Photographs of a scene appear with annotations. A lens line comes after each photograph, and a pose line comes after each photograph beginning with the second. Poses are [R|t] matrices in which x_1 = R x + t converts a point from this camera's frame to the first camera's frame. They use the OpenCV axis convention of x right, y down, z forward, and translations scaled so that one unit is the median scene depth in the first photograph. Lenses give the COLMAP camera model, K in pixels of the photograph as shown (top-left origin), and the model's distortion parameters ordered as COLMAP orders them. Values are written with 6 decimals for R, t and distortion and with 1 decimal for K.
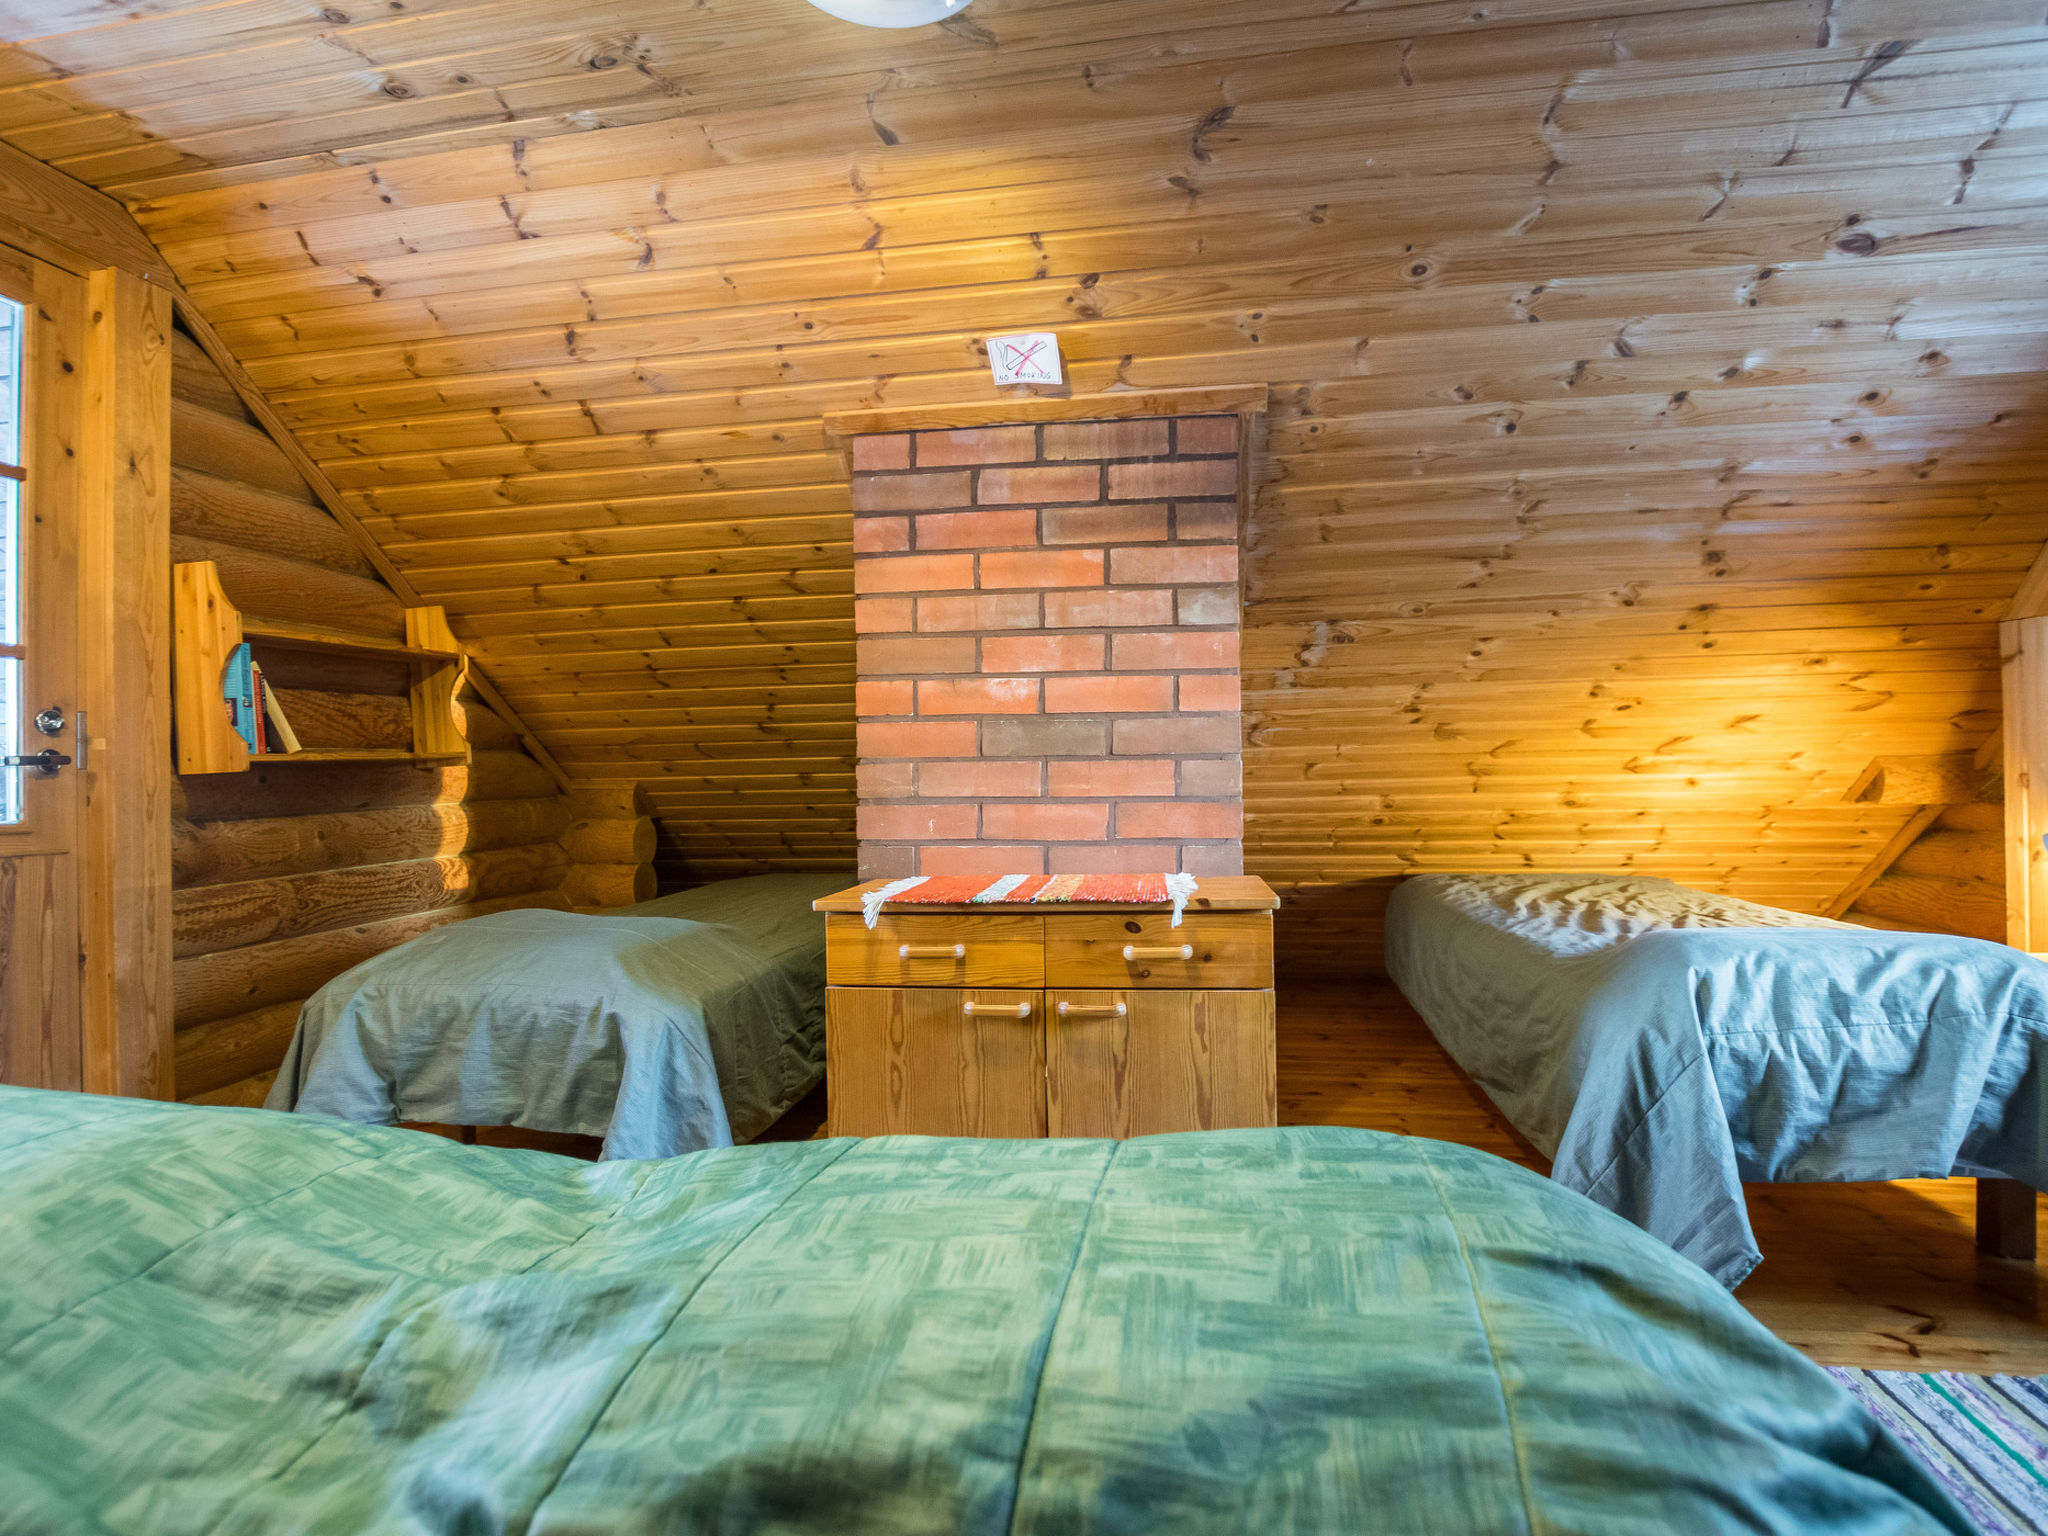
lens RADIAL K [[1031.2, 0, 1038.7], [0, 1031.2, 801.0], [0, 0, 1]] dist [-0.017023, 0.000747]
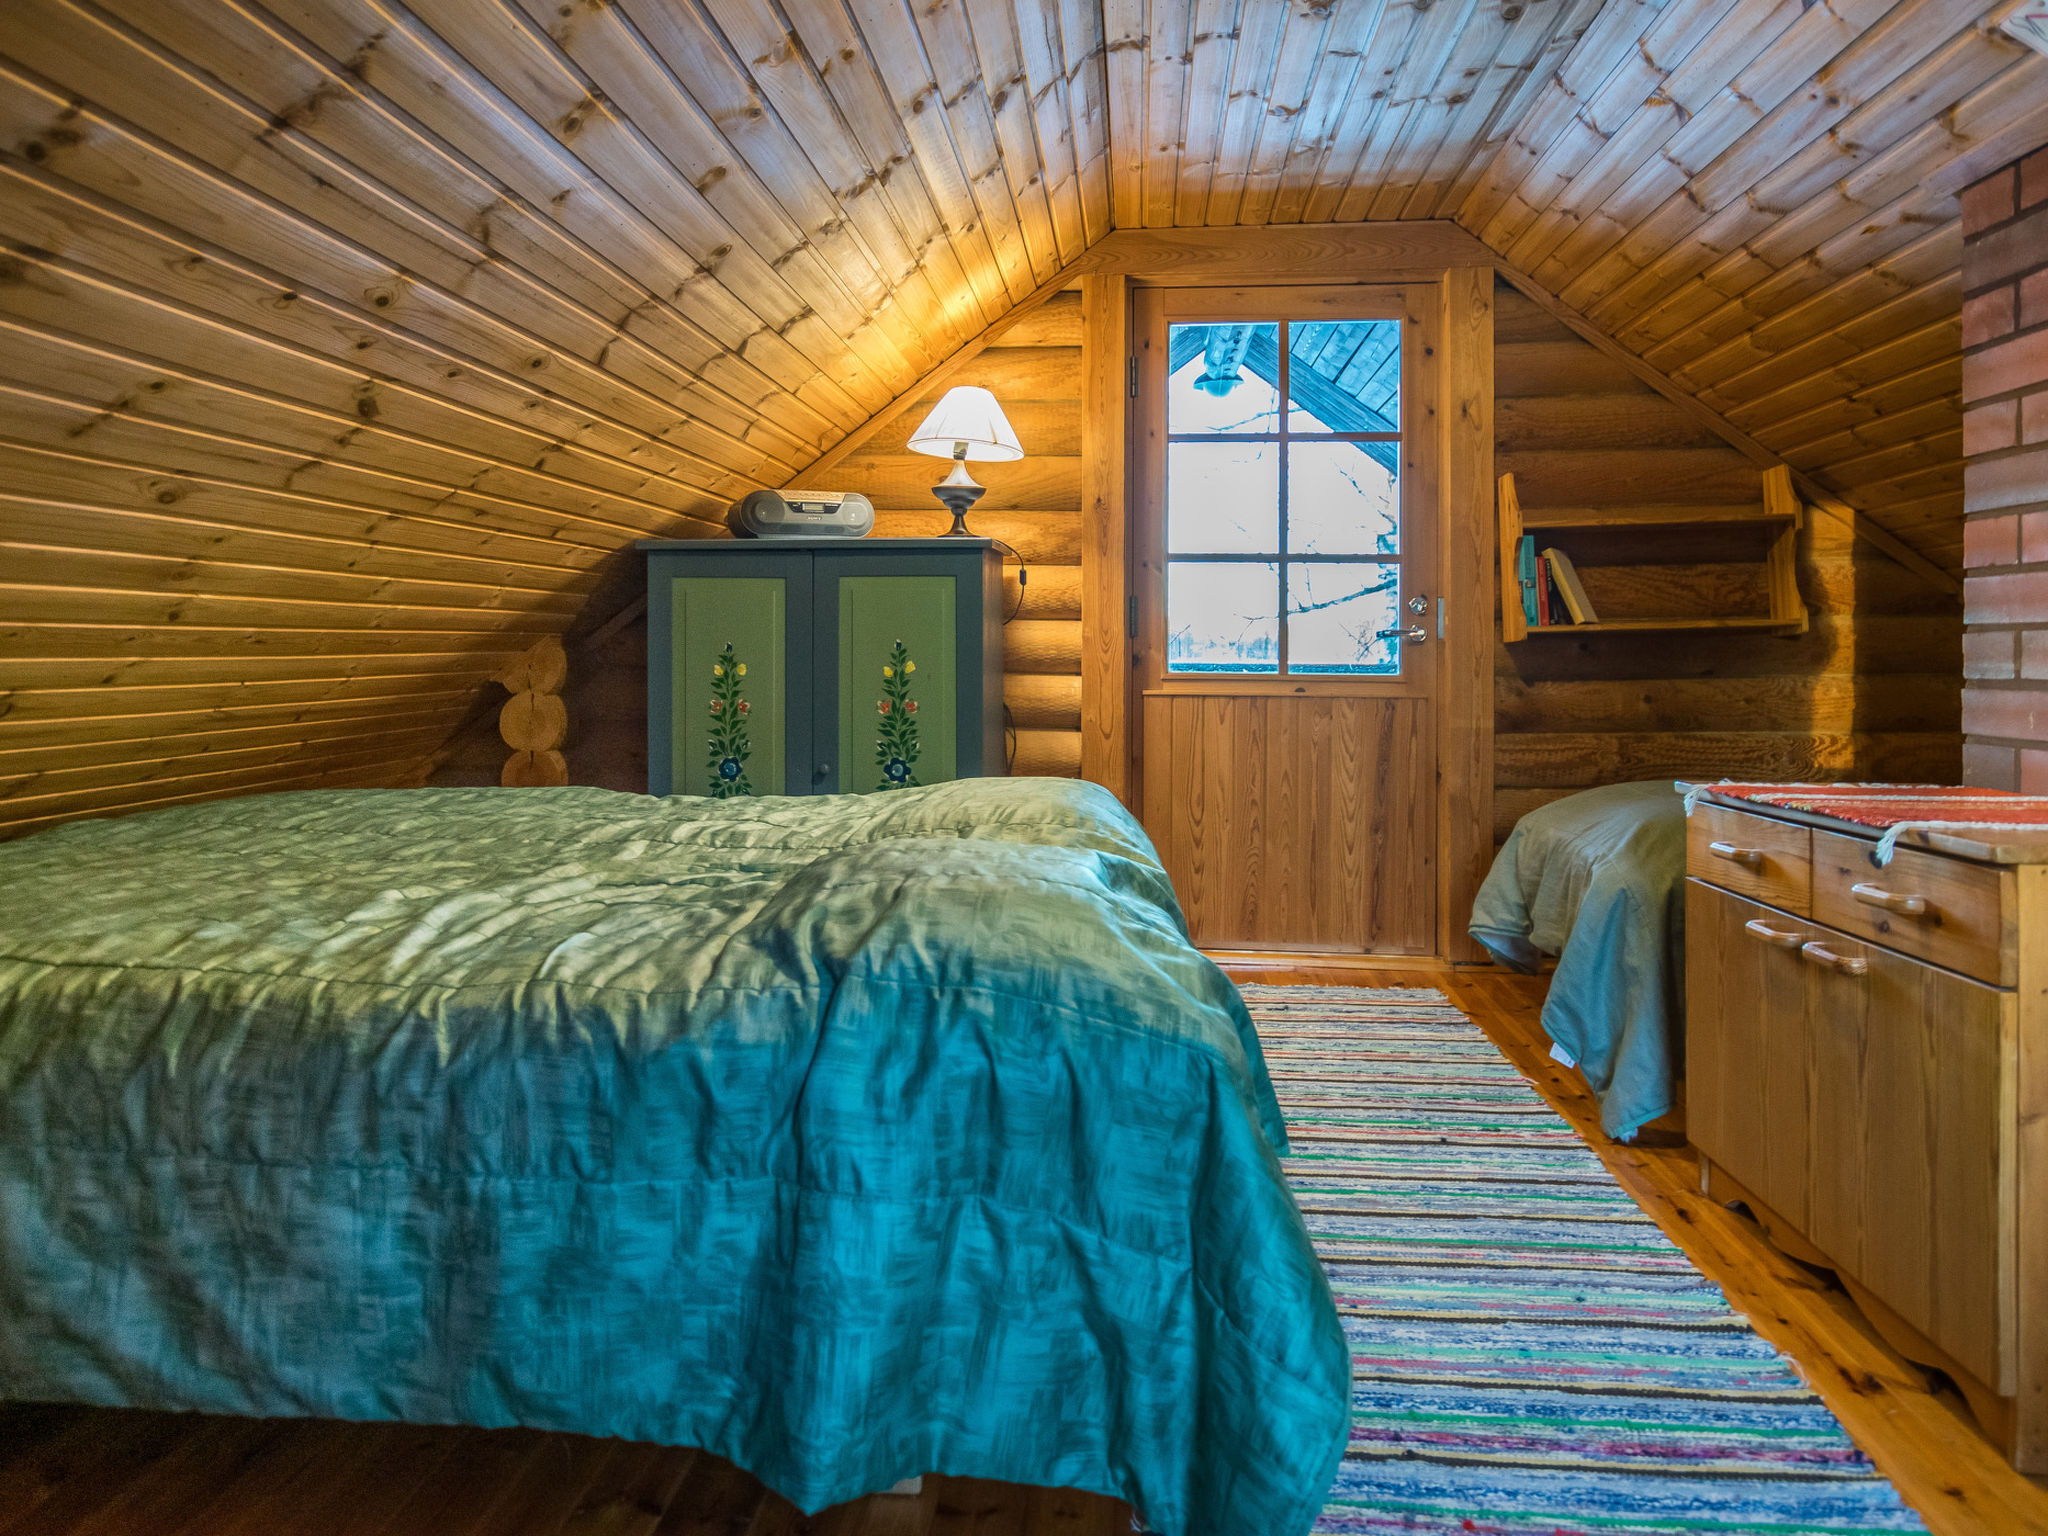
lens RADIAL K [[1360.8, 0, 1024.0], [0, 1360.8, 768.0], [0, 0, 1]] dist [-0.004814, 0.001704]
pose [[0.086312, 0.095270, -0.991703, 0.797814], [-0.024458, 0.995320, 0.093488, -0.014460], [0.995968, 0.016186, 0.088239, 0.248095]]
